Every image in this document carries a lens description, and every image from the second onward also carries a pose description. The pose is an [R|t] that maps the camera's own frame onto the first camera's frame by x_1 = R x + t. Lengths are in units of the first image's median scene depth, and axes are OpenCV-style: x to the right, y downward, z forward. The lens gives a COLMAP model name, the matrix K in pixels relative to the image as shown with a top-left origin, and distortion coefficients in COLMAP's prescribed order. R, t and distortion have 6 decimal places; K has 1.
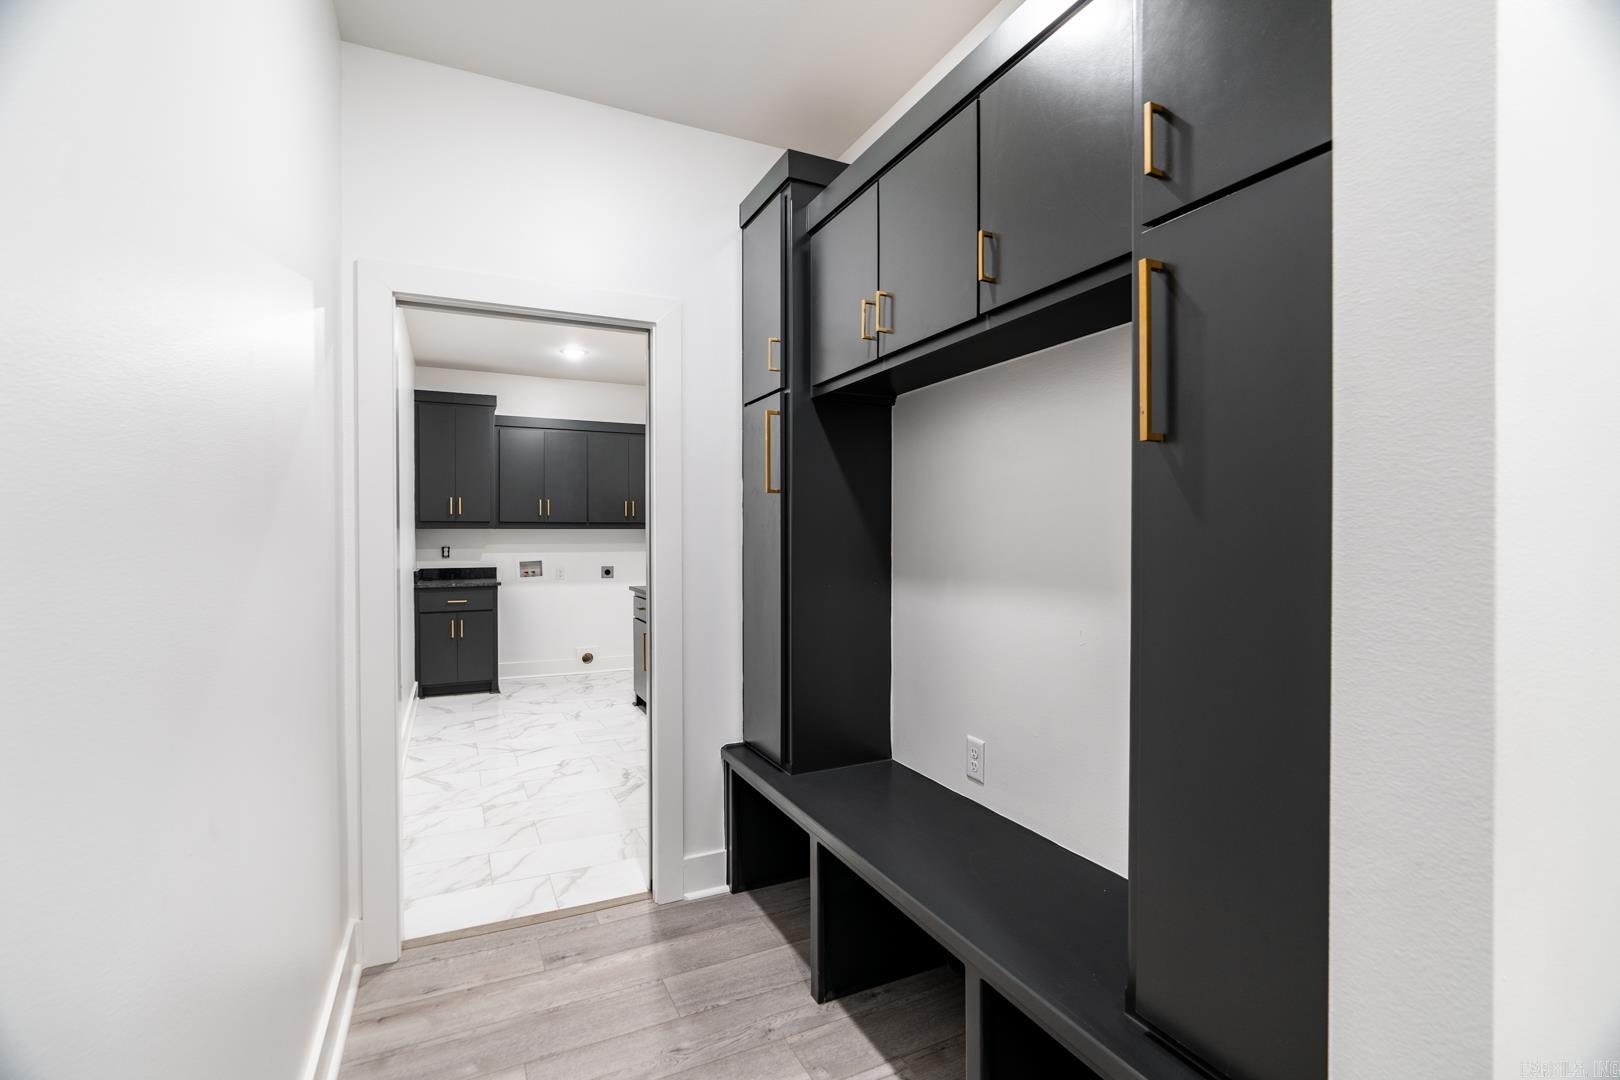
lens RADIAL K [[739.6, 0, 810.7], [0, 739.6, 536.2], [0, 0, 1]] dist [-0.006201, 0.001938]
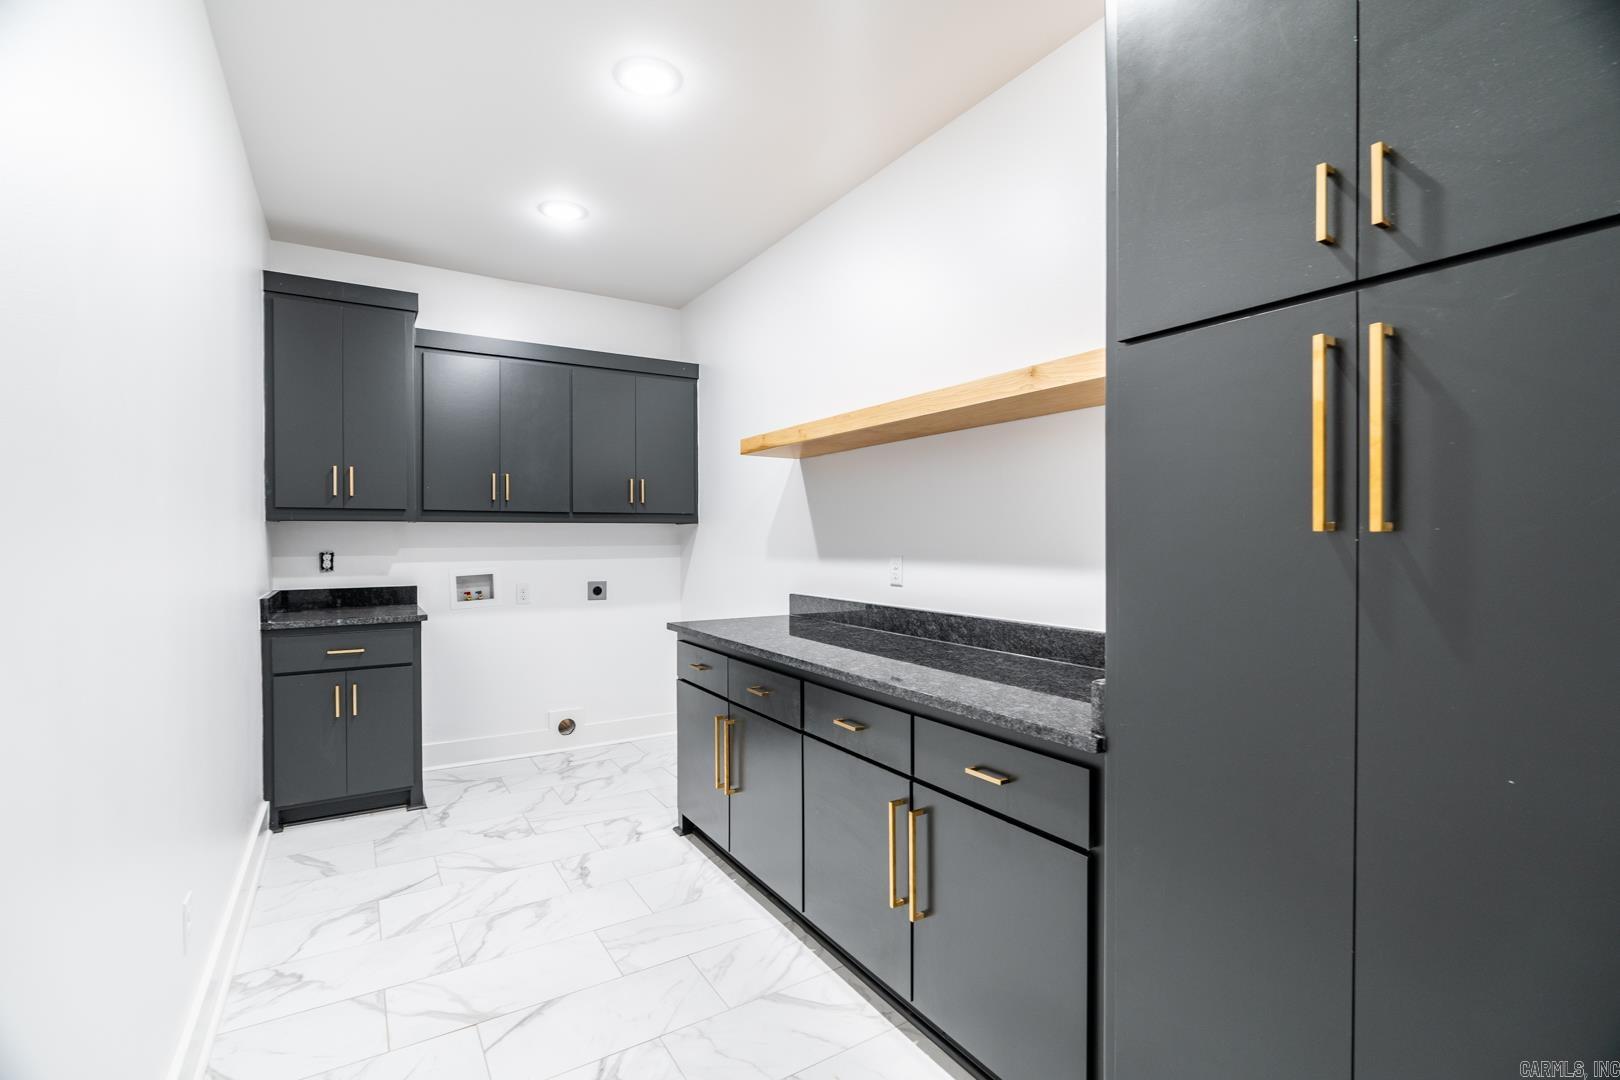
lens RADIAL K [[739.6, 0, 815.2], [0, 739.6, 536.9], [0, 0, 1]] dist [-0.006201, 0.001938]
pose [[0.994073, 0.000439, 0.108710, -0.182832], [-0.000704, 0.999997, 0.002400, 0.000324], [-0.108709, -0.002462, 0.994071, 0.398924]]
